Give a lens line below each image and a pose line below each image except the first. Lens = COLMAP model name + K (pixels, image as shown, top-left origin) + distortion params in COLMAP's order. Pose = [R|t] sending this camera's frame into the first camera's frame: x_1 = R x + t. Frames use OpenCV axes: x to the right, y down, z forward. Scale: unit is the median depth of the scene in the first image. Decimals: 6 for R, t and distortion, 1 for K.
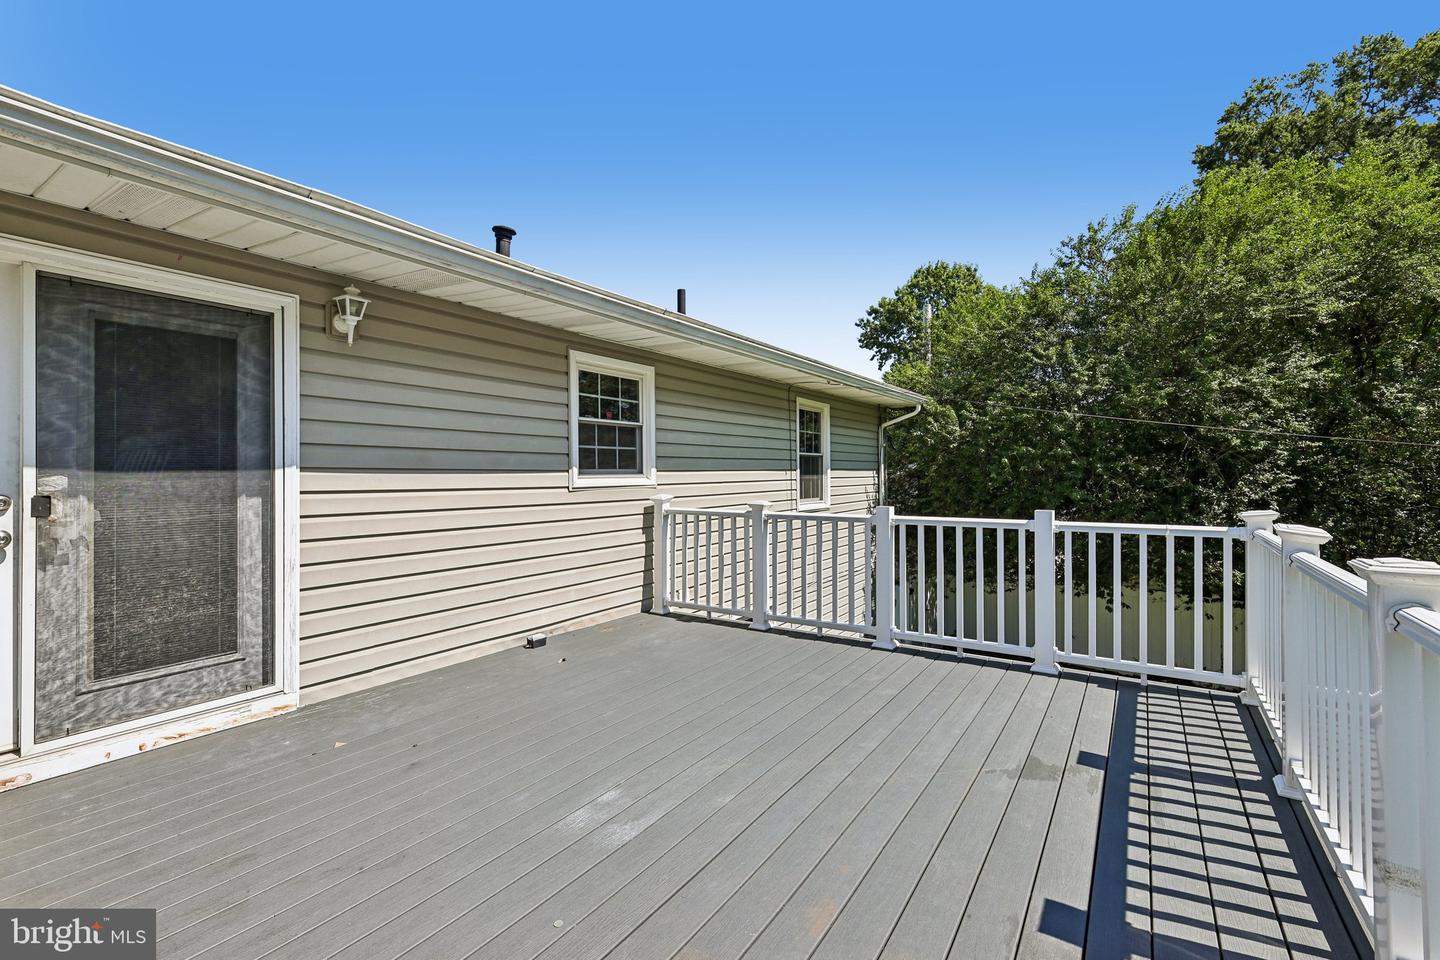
lens RADIAL K [[629.2, 0, 721.9], [0, 629.2, 480.0], [0, 0, 1]] dist [0.005196, -0.000766]
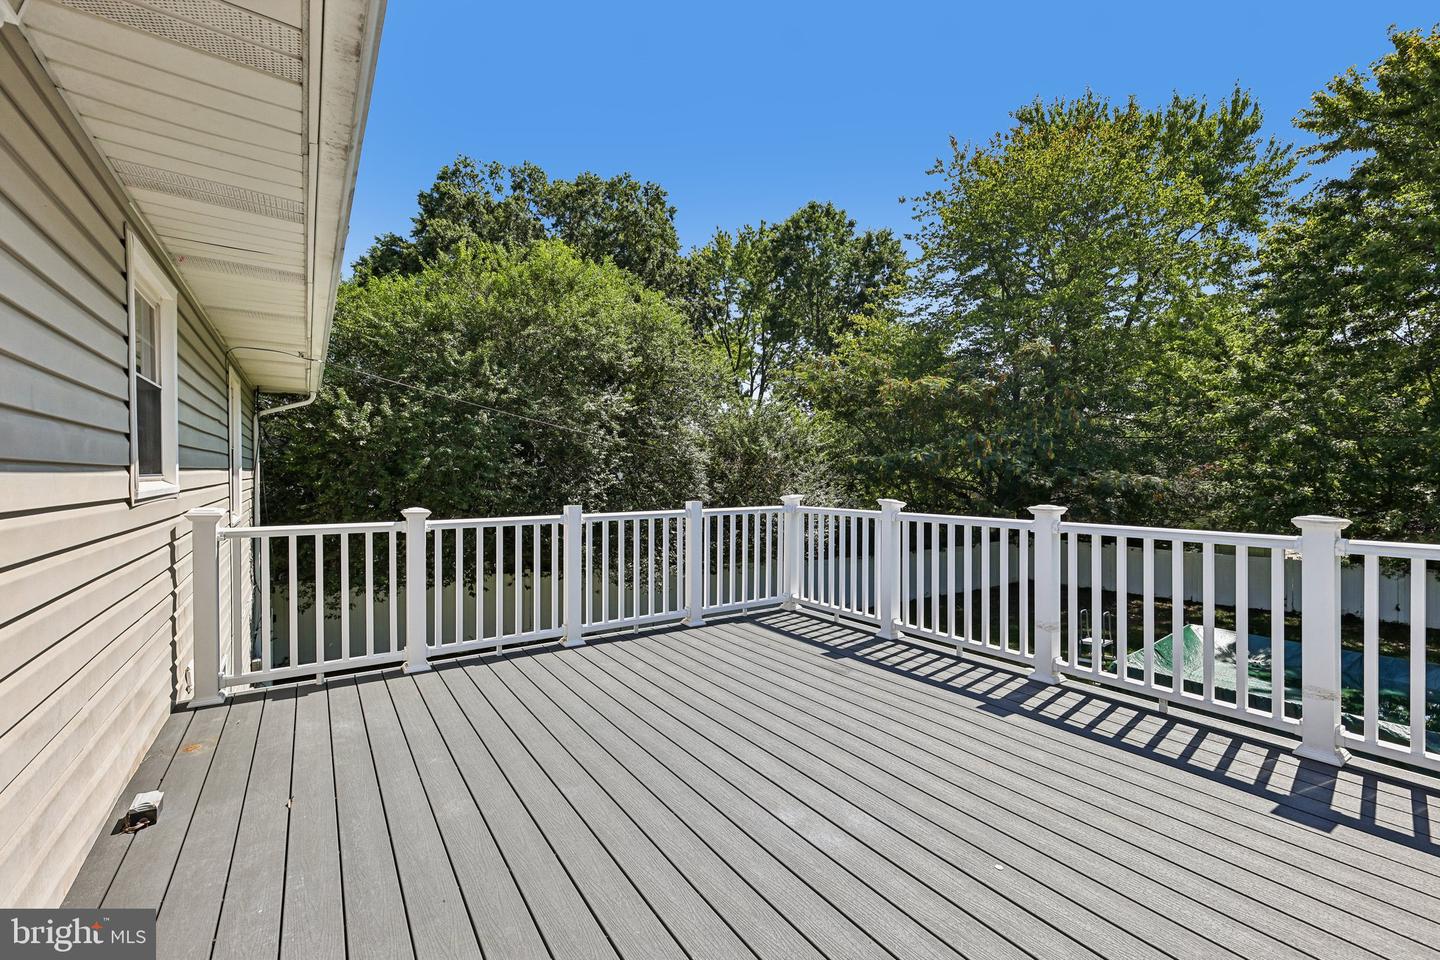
lens RADIAL K [[629.2, 0, 720.5], [0, 629.2, 471.0], [0, 0, 1]] dist [0.005196, -0.000766]
pose [[0.396821, 0.003365, 0.917890, -0.241642], [0.012047, 0.999888, -0.008874, -0.000706], [-0.917817, 0.014579, 0.396736, 0.159026]]
